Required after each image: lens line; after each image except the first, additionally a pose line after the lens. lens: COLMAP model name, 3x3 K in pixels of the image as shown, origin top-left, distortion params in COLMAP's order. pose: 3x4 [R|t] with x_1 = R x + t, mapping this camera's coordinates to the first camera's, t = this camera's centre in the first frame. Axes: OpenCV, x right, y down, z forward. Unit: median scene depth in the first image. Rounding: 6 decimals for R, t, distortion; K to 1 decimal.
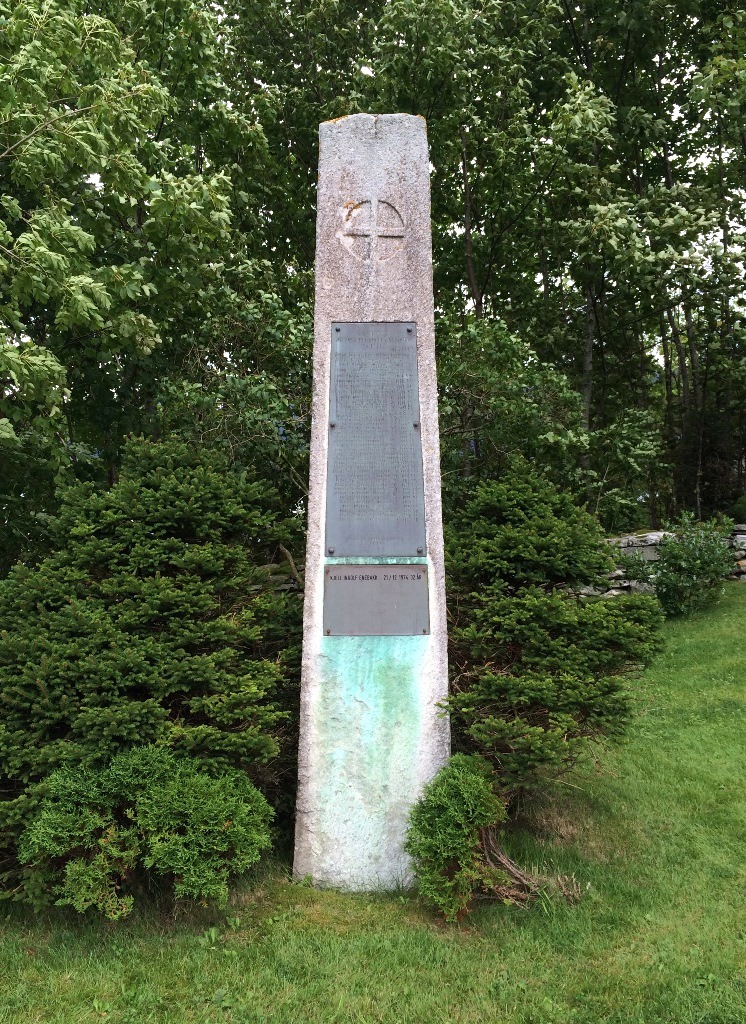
lens RADIAL K [[848.0, 0, 373.0], [0, 848.0, 512.0], [0, 0, 1]] dist [0.091538, -0.009140]
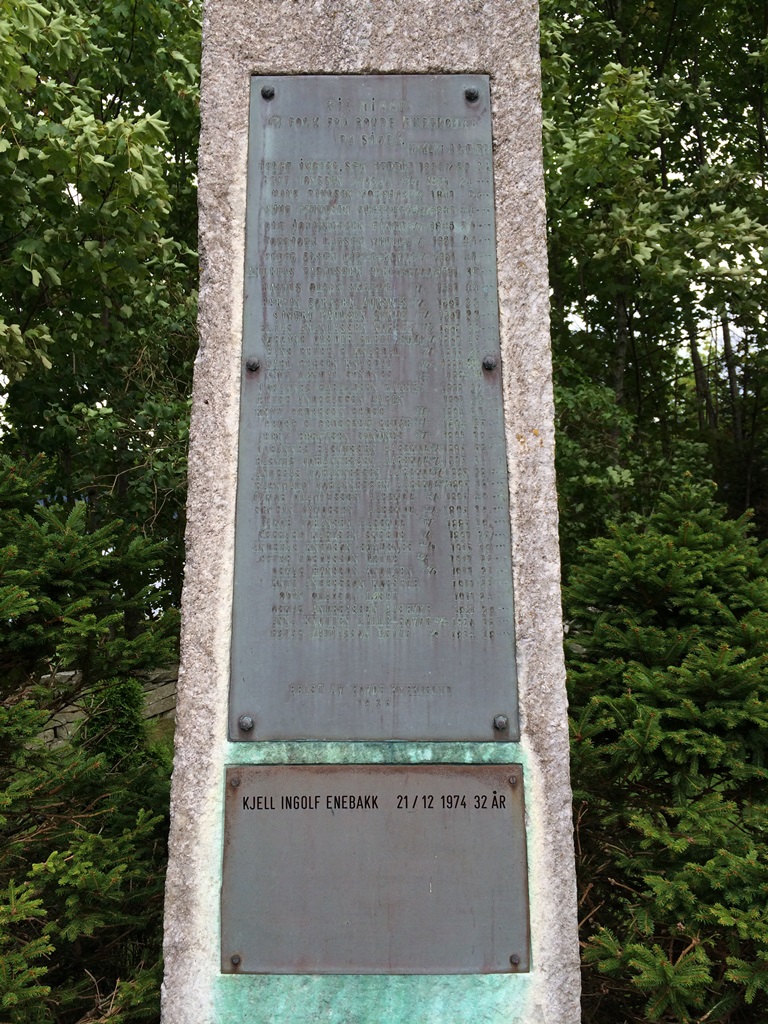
lens RADIAL K [[971.7, 0, 384.0], [0, 971.7, 512.0], [0, 0, 1]] dist [0.185325, 0.004365]
pose [[0.999937, 0.003058, 0.010821, 0.002693], [-0.002508, 0.998725, -0.050415, -0.021101], [-0.010962, 0.050385, 0.998670, 0.592653]]
